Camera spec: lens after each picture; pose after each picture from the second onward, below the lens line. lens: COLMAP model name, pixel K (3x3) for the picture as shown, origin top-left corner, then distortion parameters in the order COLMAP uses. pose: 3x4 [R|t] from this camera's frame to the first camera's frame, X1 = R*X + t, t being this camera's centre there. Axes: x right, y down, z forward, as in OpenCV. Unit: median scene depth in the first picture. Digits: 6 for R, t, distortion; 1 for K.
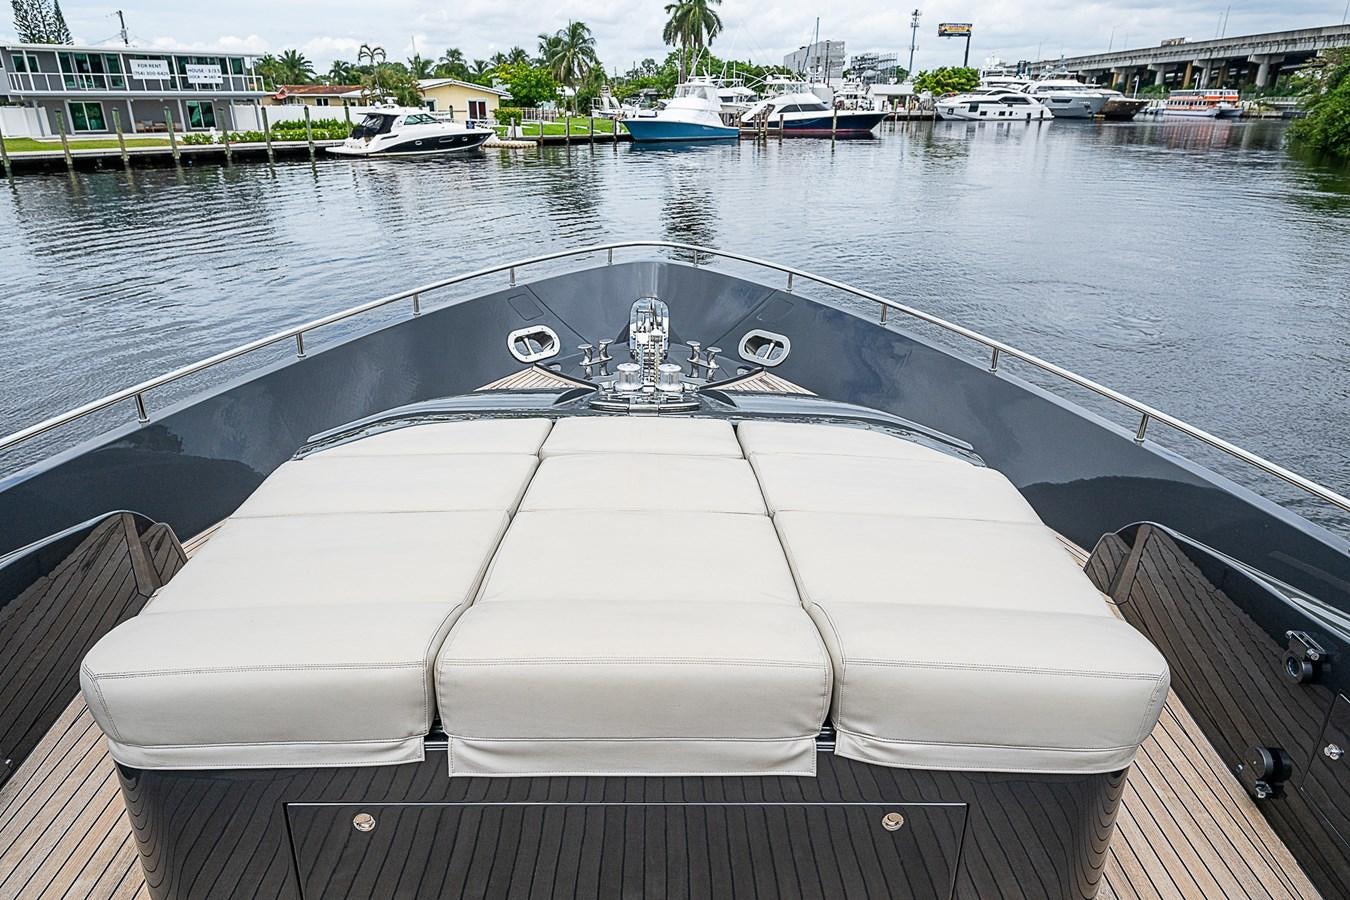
lens RADIAL K [[853.6, 0, 668.7], [0, 853.6, 449.7], [0, 0, 1]] dist [0.002316, -0.003296]
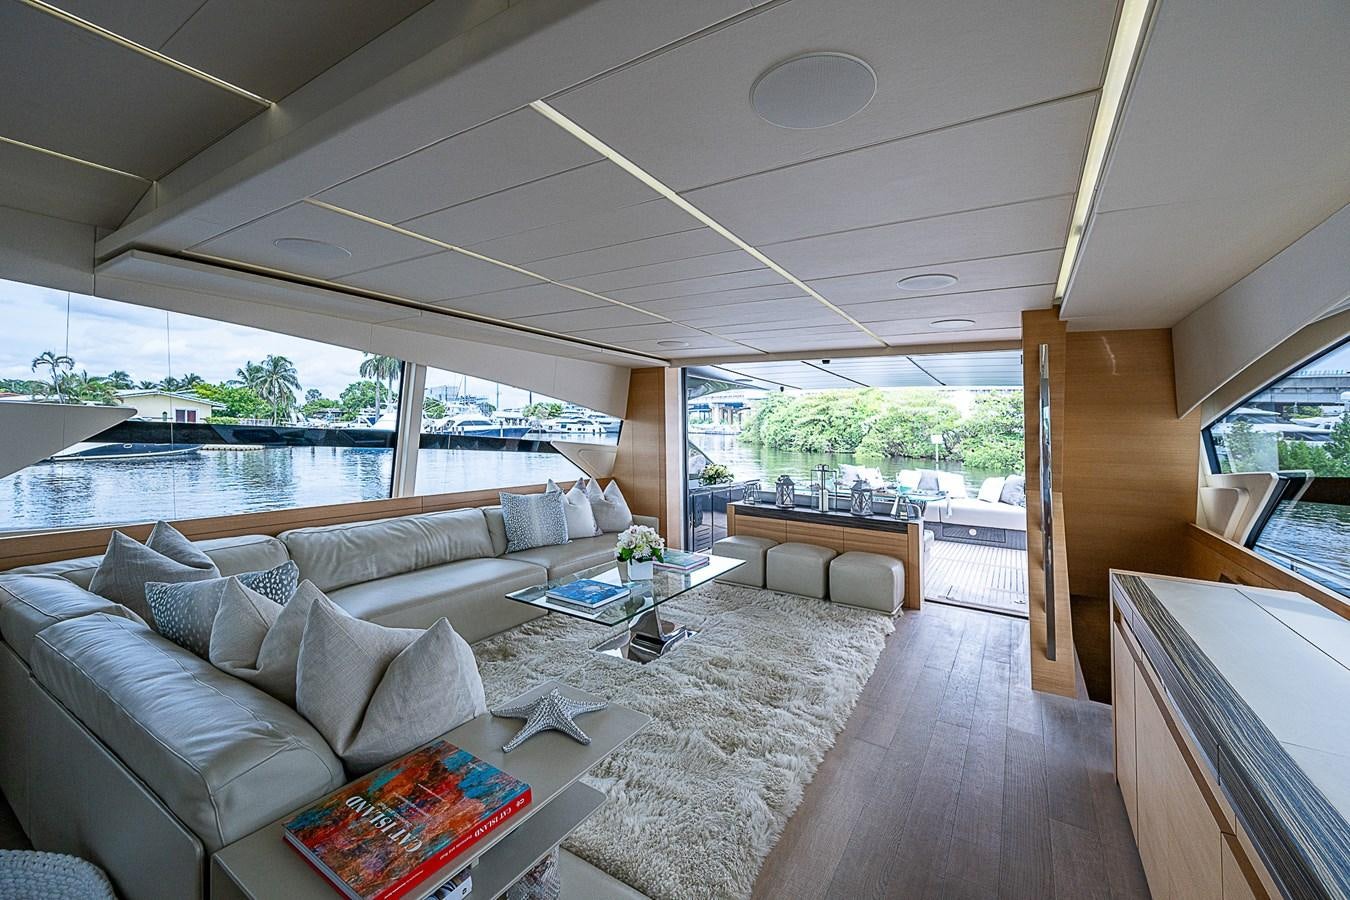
lens RADIAL K [[542.6, 0, 690.4], [0, 542.6, 460.7], [0, 0, 1]] dist [-0.006634, -0.000043]
pose [[0.816382, -0.020602, 0.577145, -0.073813], [0.200856, 0.947102, -0.250307, -0.036056], [-0.541459, 0.320270, 0.777335, 0.106554]]
